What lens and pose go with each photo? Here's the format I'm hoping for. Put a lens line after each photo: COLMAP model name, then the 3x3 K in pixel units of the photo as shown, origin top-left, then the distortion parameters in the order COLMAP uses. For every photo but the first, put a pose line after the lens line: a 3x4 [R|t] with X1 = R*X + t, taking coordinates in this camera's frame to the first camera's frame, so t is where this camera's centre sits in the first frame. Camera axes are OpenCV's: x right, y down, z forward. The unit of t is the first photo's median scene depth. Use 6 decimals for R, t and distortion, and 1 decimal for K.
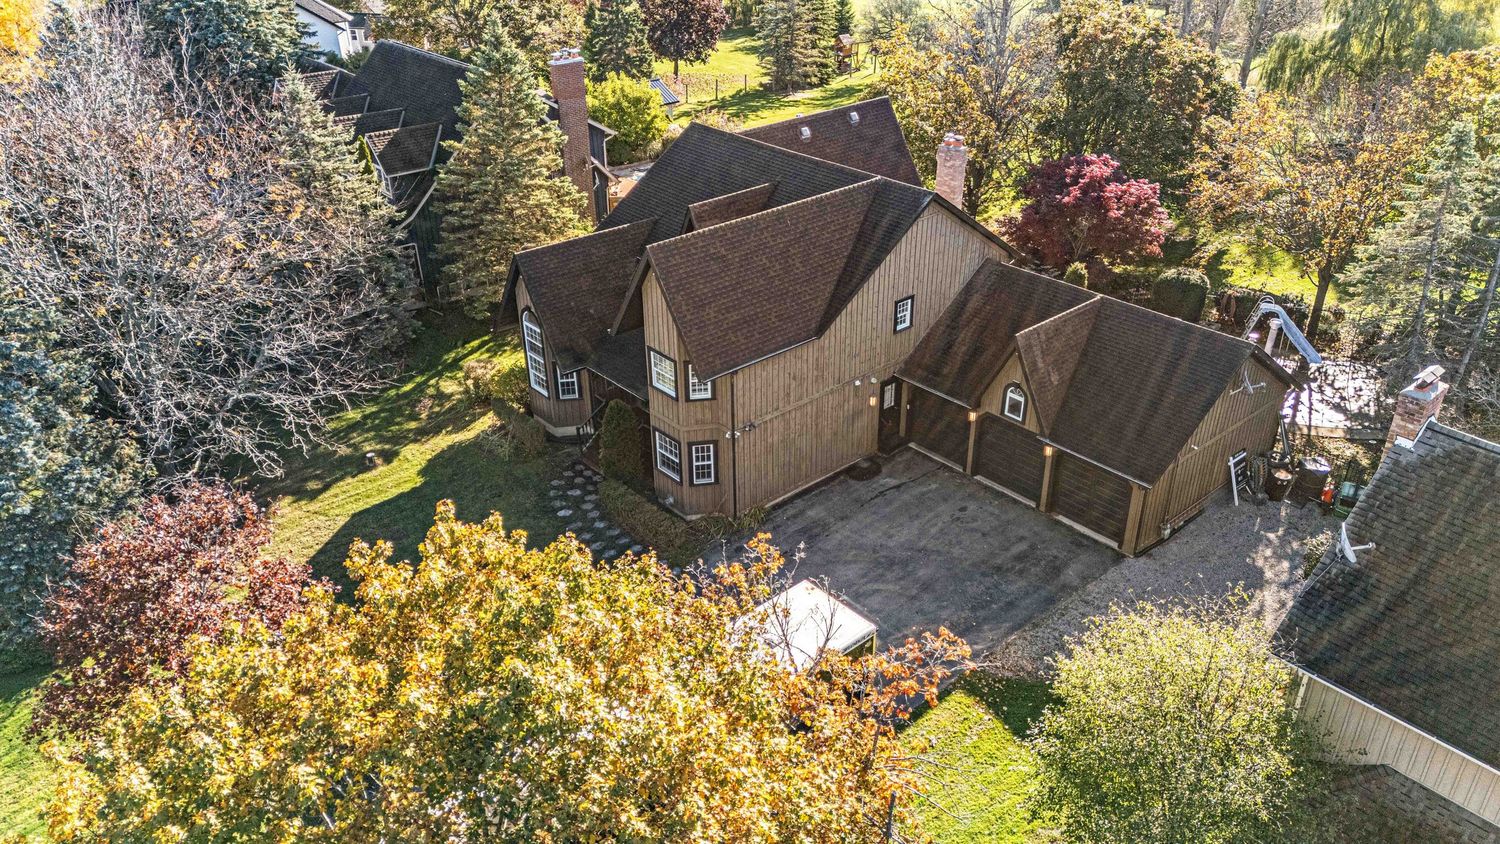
lens RADIAL K [[1100.4, 0, 752.2], [0, 1100.4, 420.1], [0, 0, 1]] dist [0.077133, -0.066266]
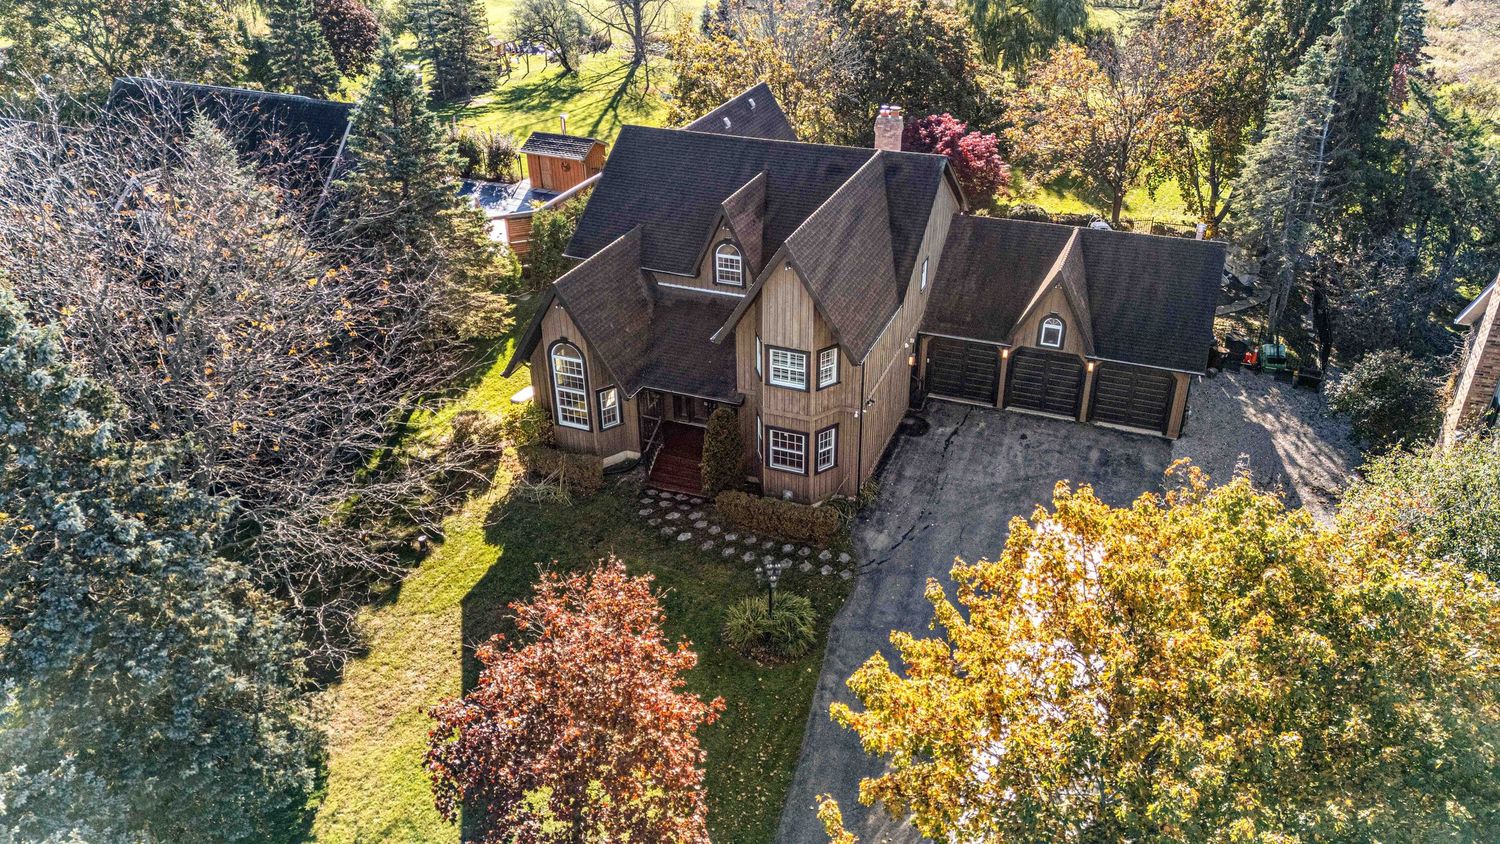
lens RADIAL K [[1100.4, 0, 752.2], [0, 1100.4, 420.1], [0, 0, 1]] dist [0.077133, -0.066266]
pose [[0.888717, -0.222768, 0.400696, -0.479345], [0.221814, 0.973835, 0.049436, -0.049264], [-0.401224, 0.044945, 0.914876, 0.096662]]
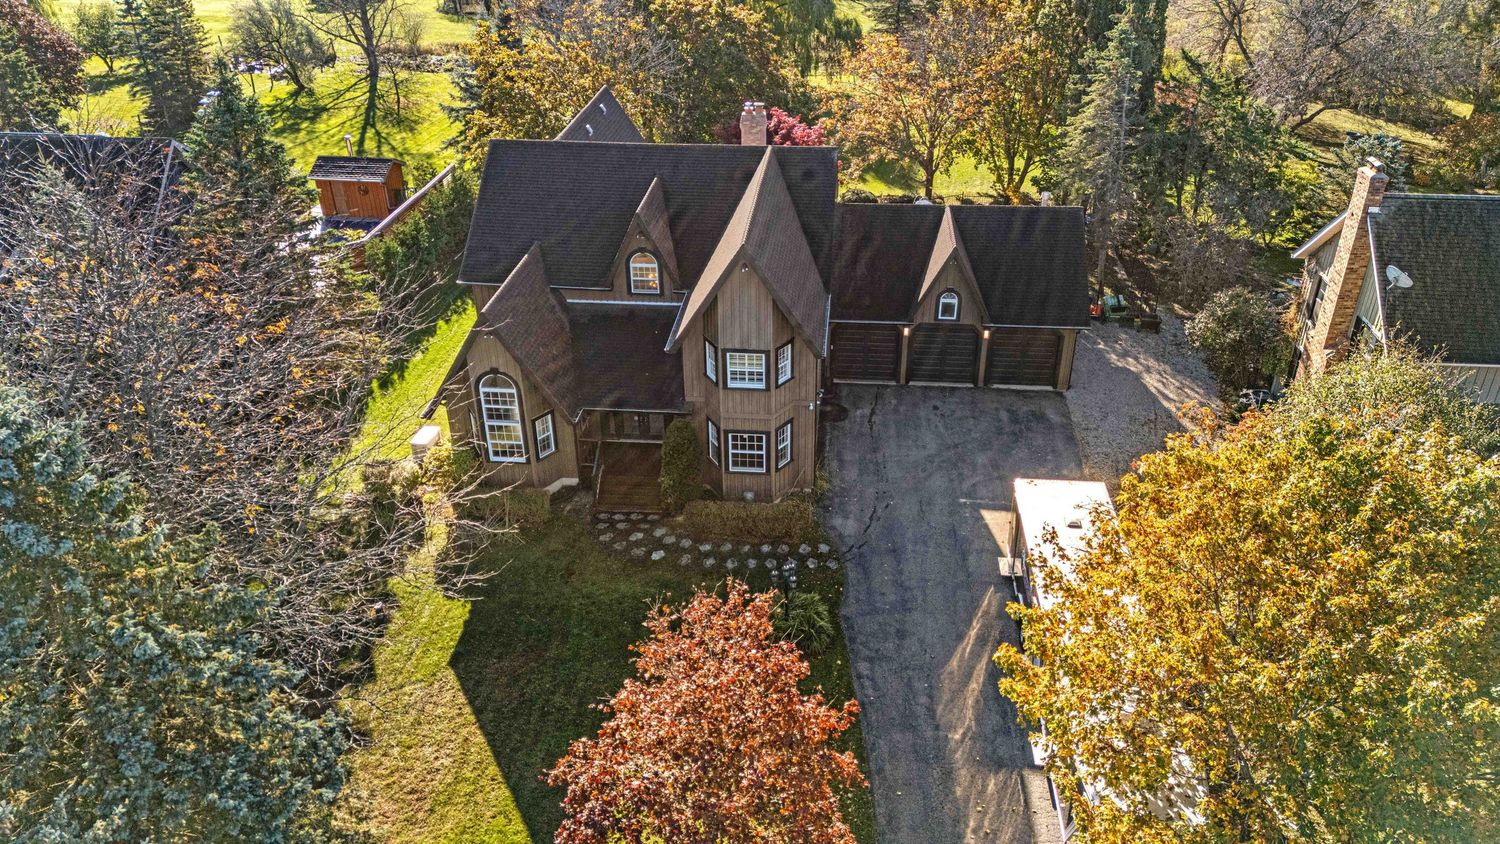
lens RADIAL K [[1100.4, 0, 752.2], [0, 1100.4, 420.1], [0, 0, 1]] dist [0.077133, -0.066266]
pose [[0.722346, -0.336255, 0.604275, -0.637840], [0.334577, 0.934676, 0.120160, -0.108226], [-0.605206, 0.115380, 0.787663, 0.204865]]
